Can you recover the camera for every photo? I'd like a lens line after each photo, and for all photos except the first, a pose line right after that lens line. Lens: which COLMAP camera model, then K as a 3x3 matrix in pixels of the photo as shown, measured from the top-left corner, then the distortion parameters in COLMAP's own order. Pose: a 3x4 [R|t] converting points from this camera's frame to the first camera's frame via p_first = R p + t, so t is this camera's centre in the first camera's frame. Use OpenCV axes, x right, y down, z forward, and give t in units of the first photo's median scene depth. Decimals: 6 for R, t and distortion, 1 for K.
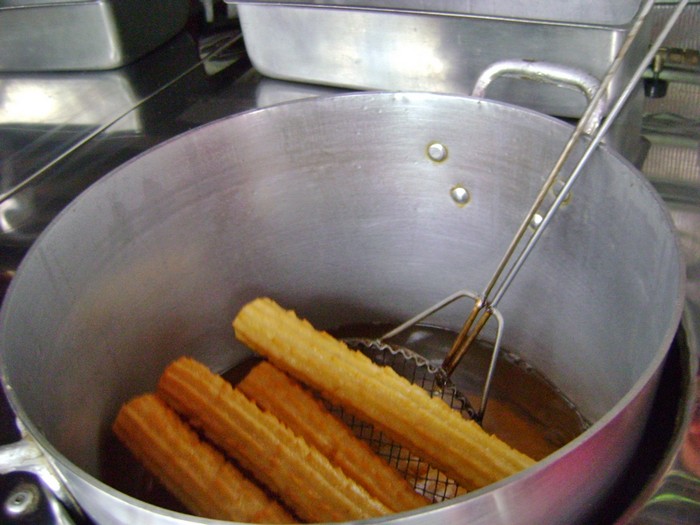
lens RADIAL K [[724.5, 0, 350.0], [0, 724.5, 262.5], [0, 0, 1]] dist [-0.098268, -0.147931]
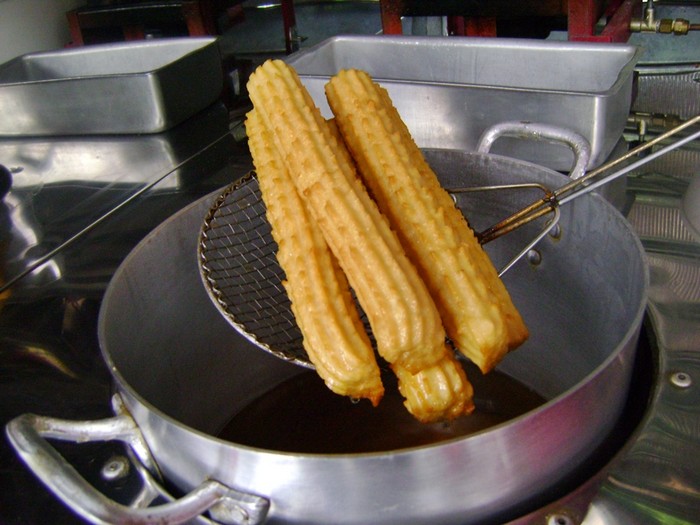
lens RADIAL K [[718.0, 0, 350.0], [0, 718.0, 262.5], [0, 0, 1]] dist [-0.193218, -0.004316]
pose [[0.999933, -0.003350, -0.011091, -0.025039], [0.002285, 0.995505, -0.094680, 0.053534], [0.011358, 0.094648, 0.995446, -0.132439]]
